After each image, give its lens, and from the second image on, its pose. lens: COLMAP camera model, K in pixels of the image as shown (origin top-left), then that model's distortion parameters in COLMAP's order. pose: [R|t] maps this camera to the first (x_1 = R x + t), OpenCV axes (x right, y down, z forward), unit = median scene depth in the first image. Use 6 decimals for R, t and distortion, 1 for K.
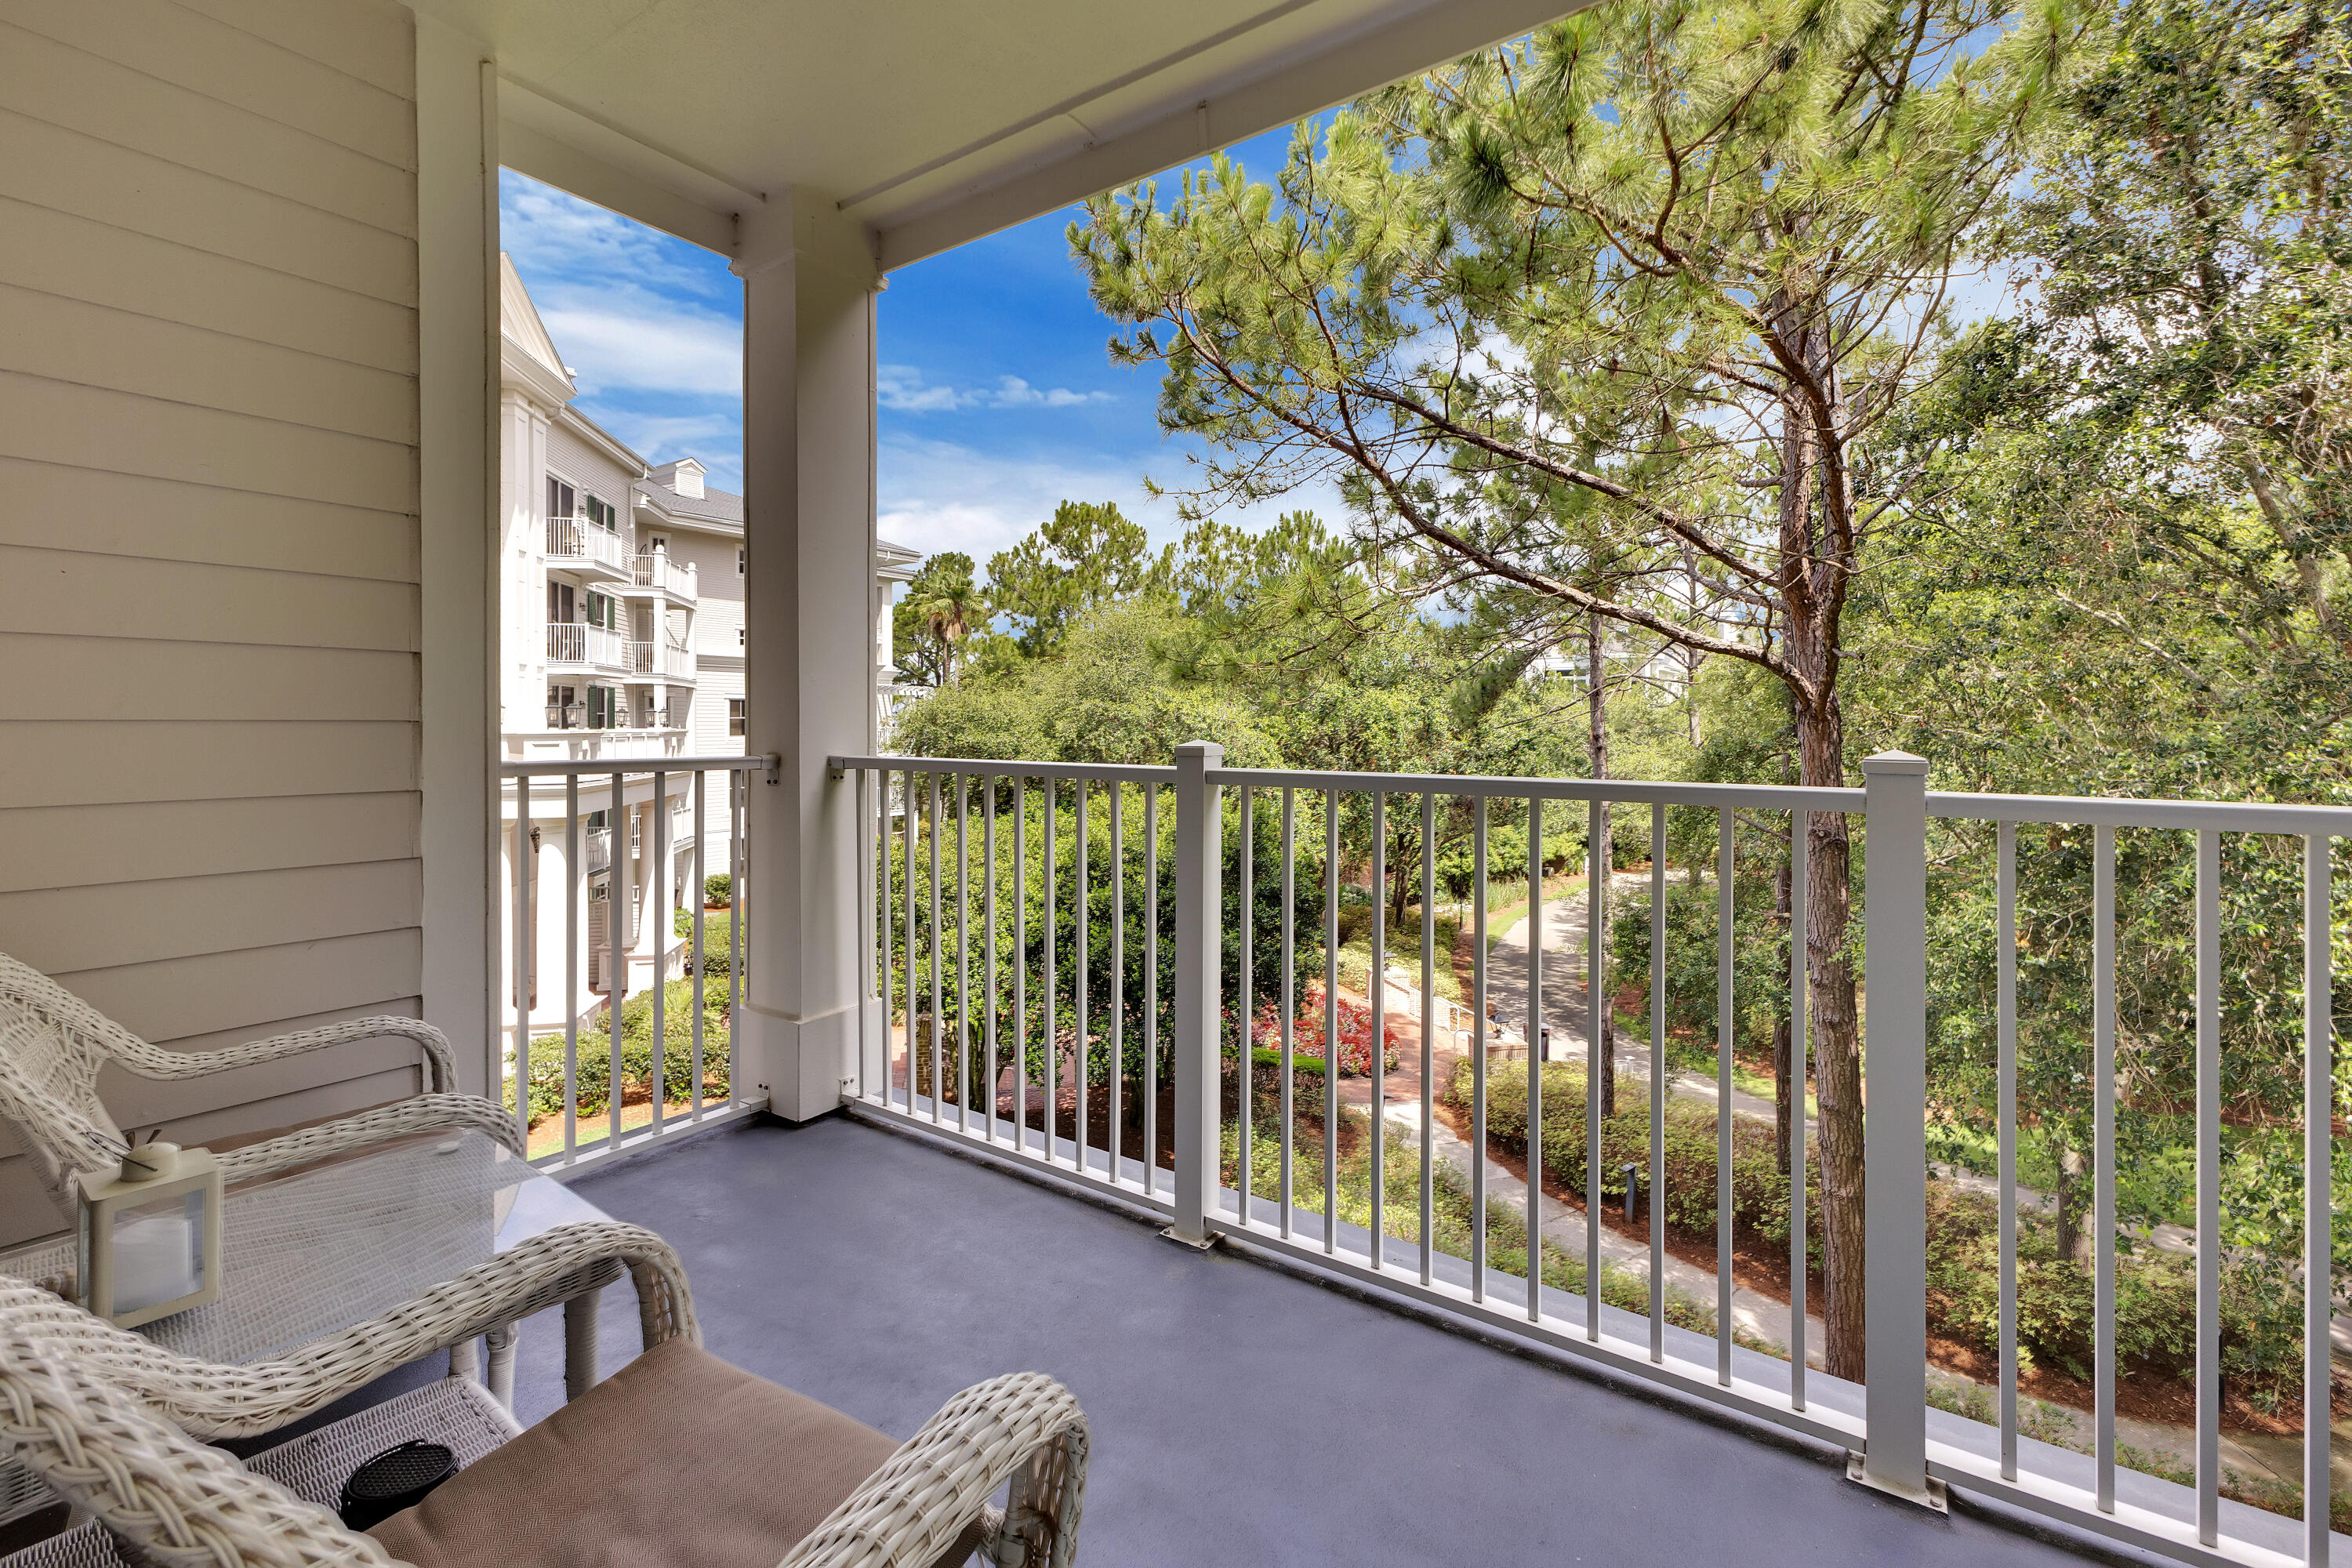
lens RADIAL K [[1040.7, 0, 1206.8], [0, 1040.7, 722.3], [0, 0, 1]] dist [0.019745, -0.006315]
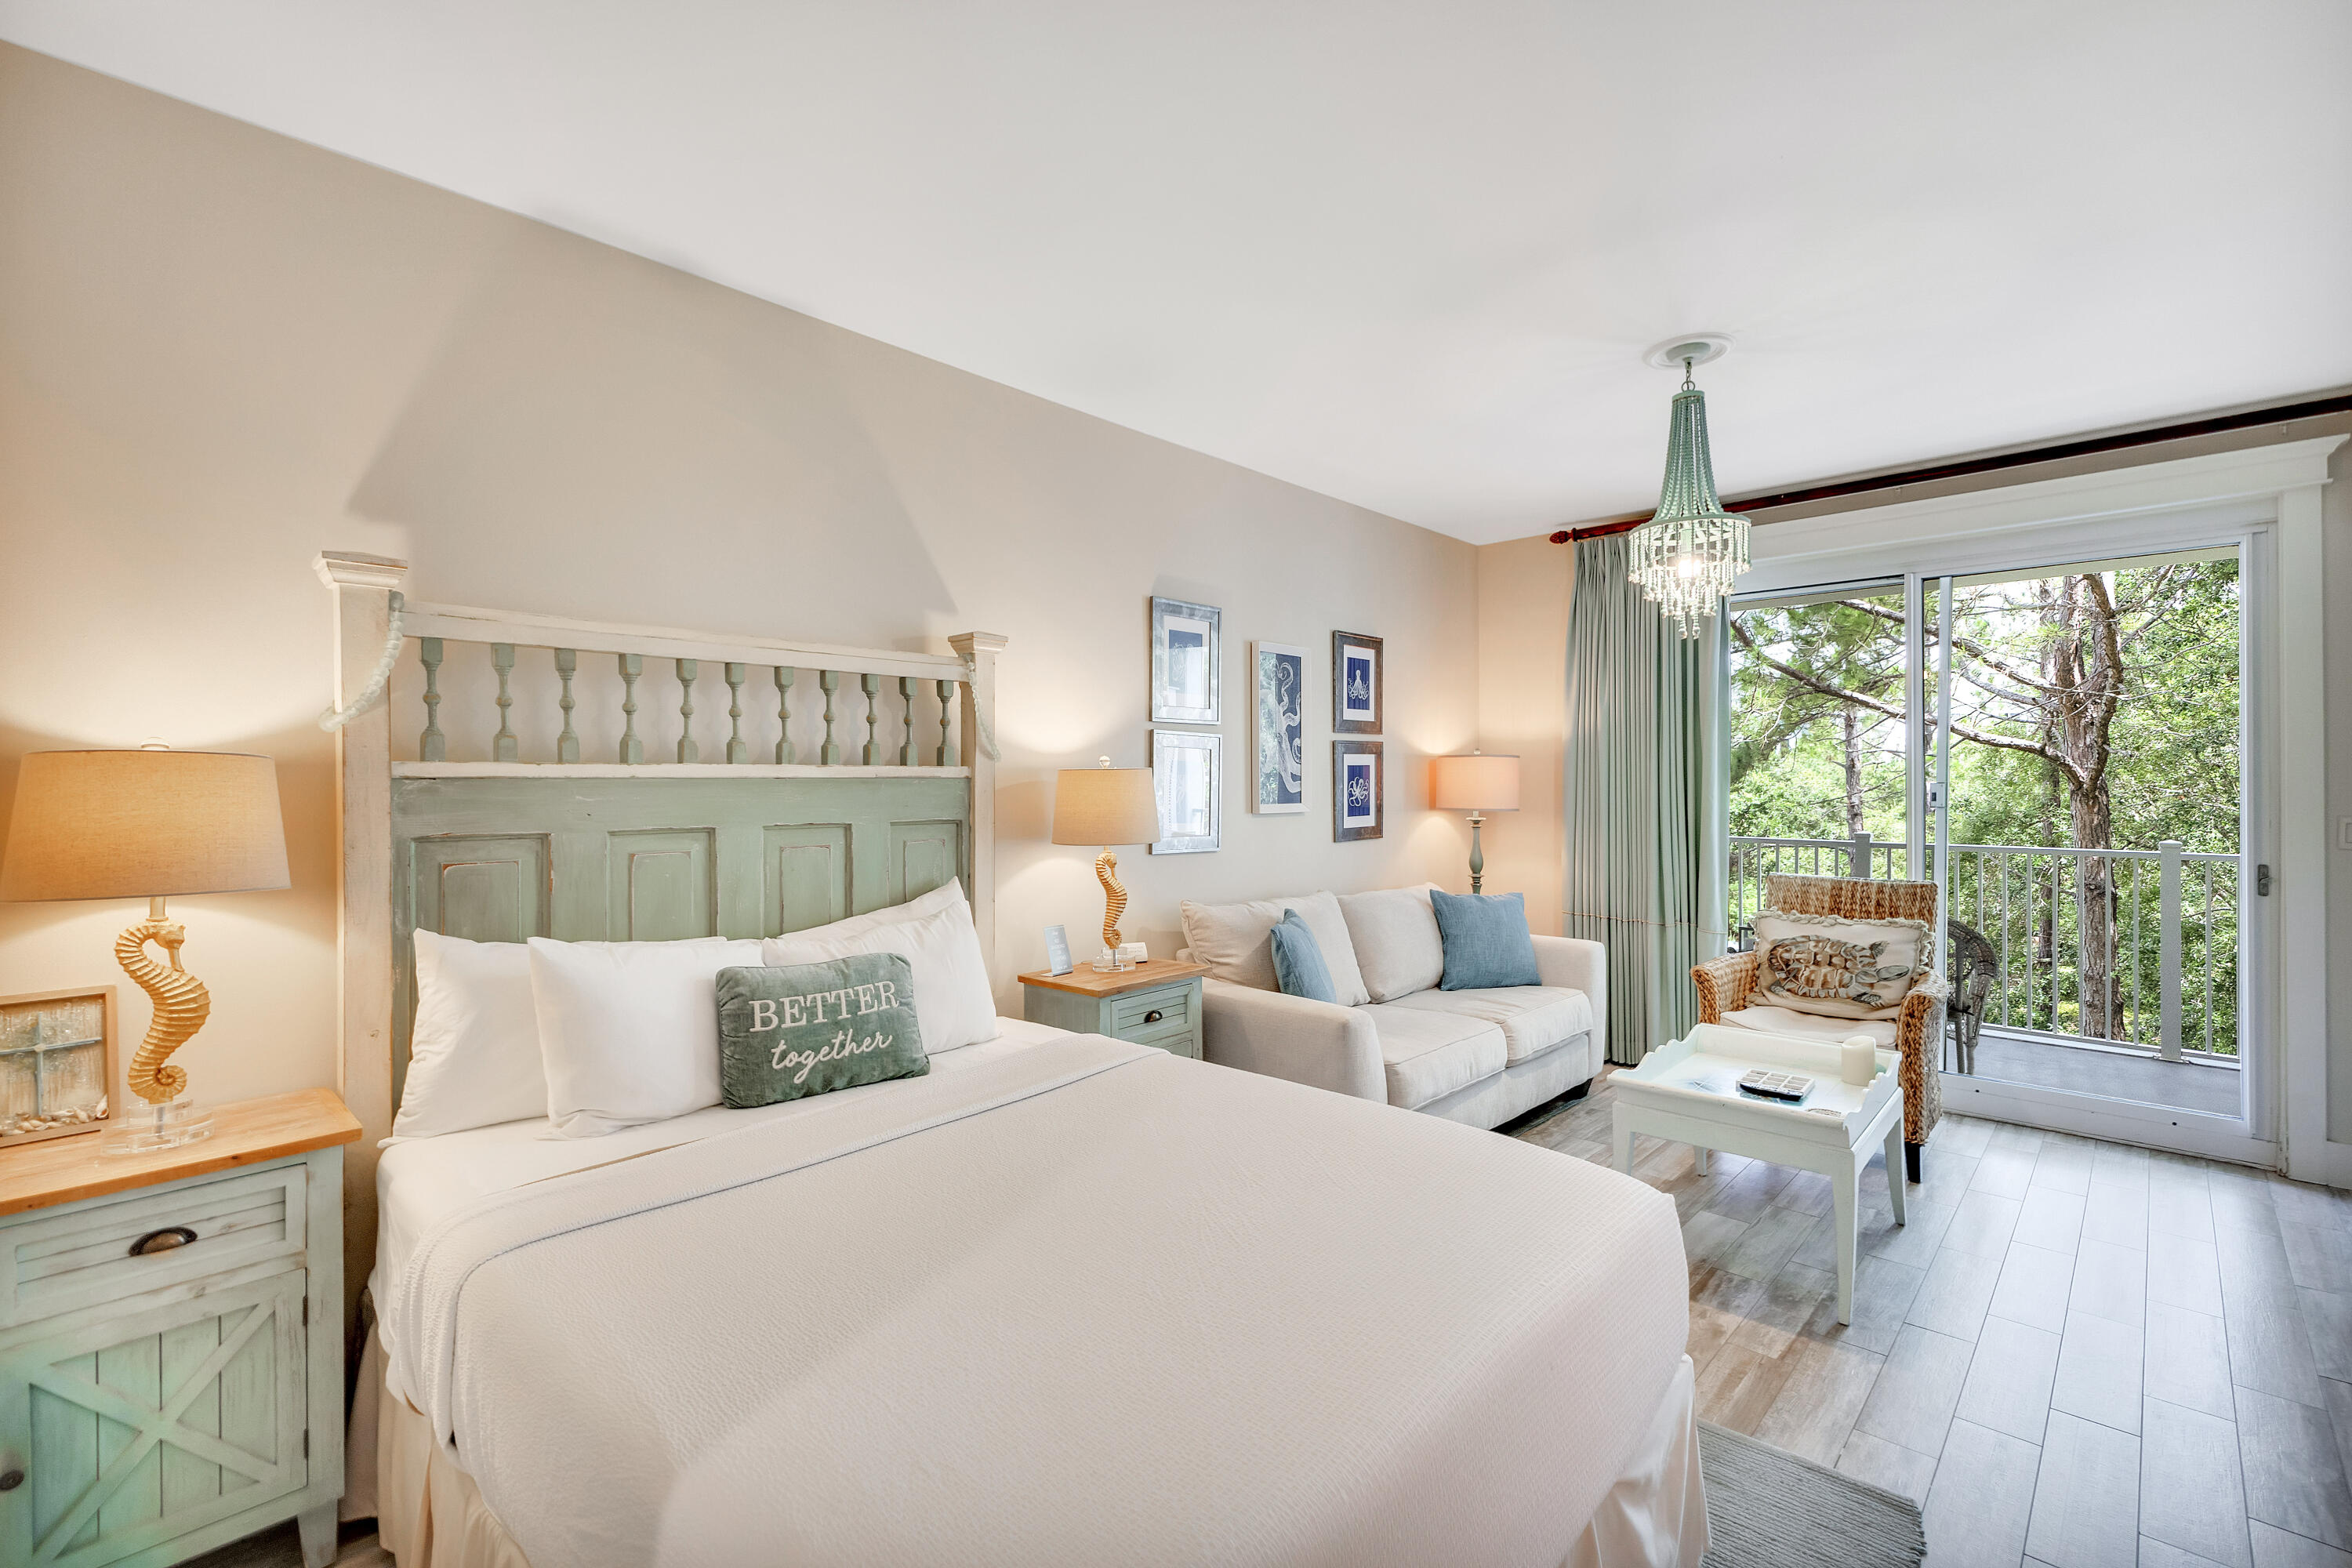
lens RADIAL K [[1040.7, 0, 1173.7], [0, 1040.7, 772.7], [0, 0, 1]] dist [0.019745, -0.006315]
pose [[0.986073, -0.003848, -0.166270, -0.103667], [0.002707, 0.999971, -0.007089, -0.009181], [0.166293, 0.006540, 0.986055, -0.154424]]
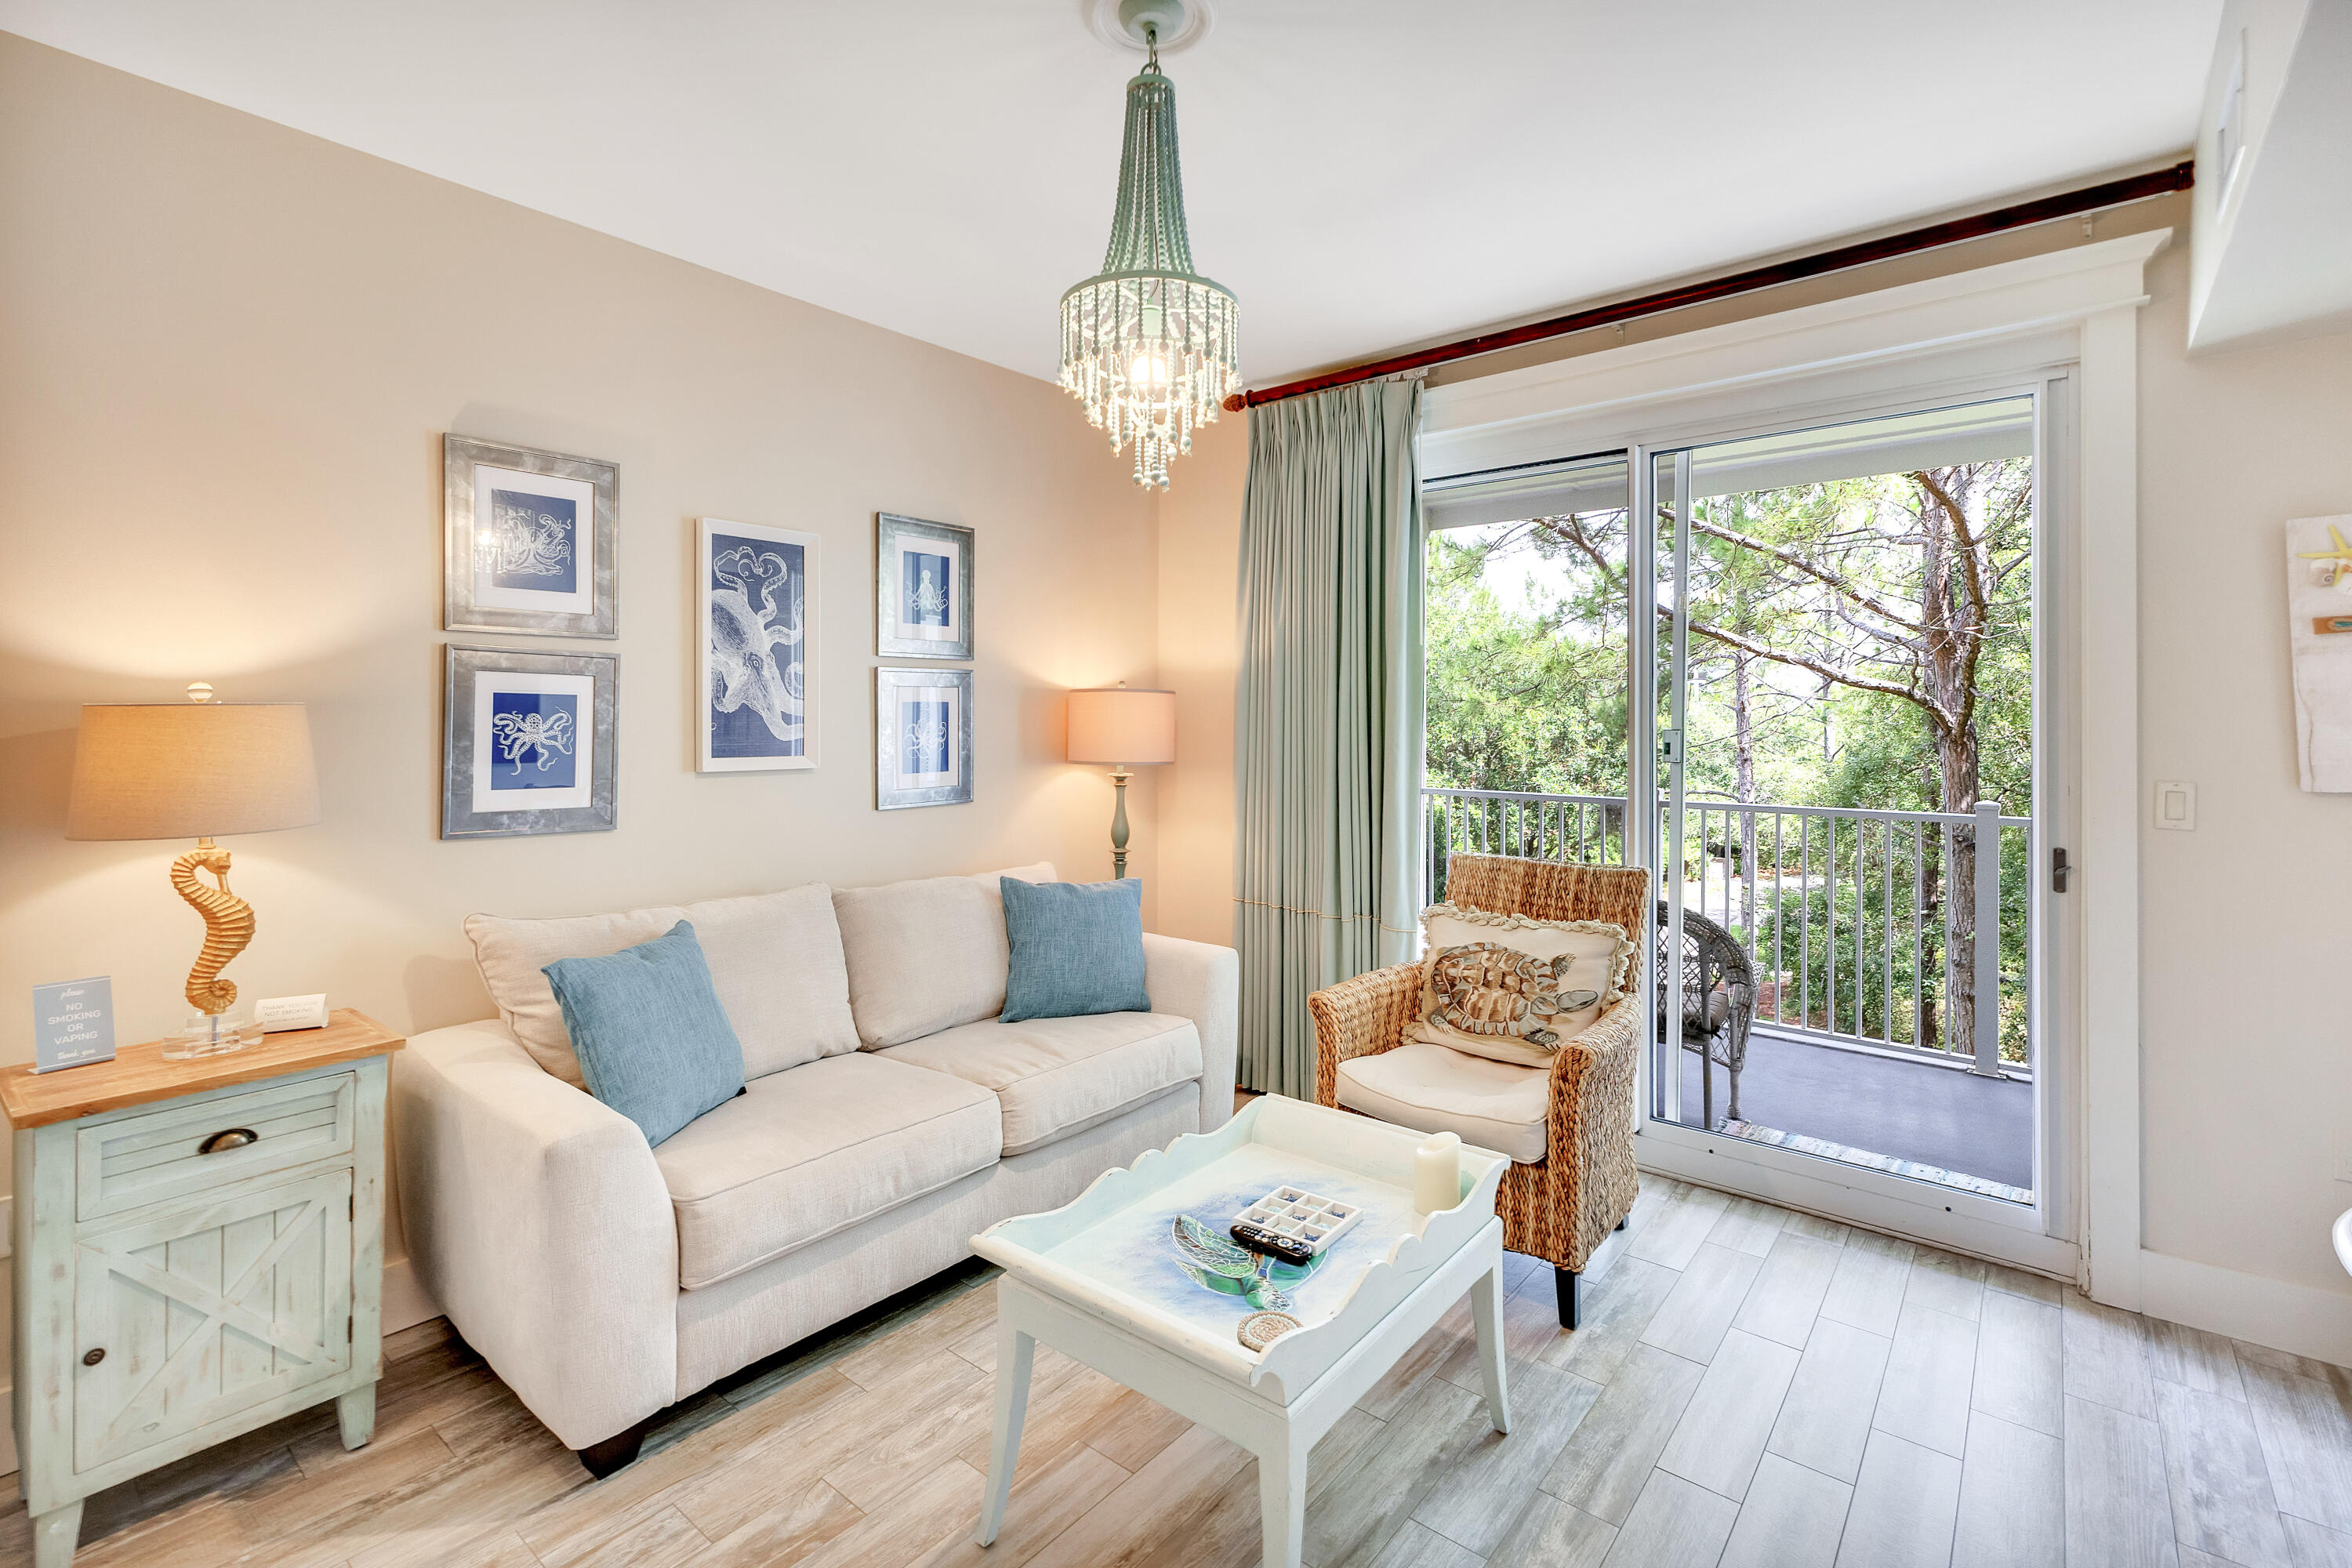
lens RADIAL K [[1067.9, 0, 1190.0], [0, 1067.9, 710.7], [0, 0, 1]] dist [0.006866, 0.000938]
pose [[0.995553, 0.000377, -0.094200, -0.060585], [-0.001300, 0.999952, -0.009739, -0.009345], [0.094192, 0.009818, 0.995506, -0.105318]]
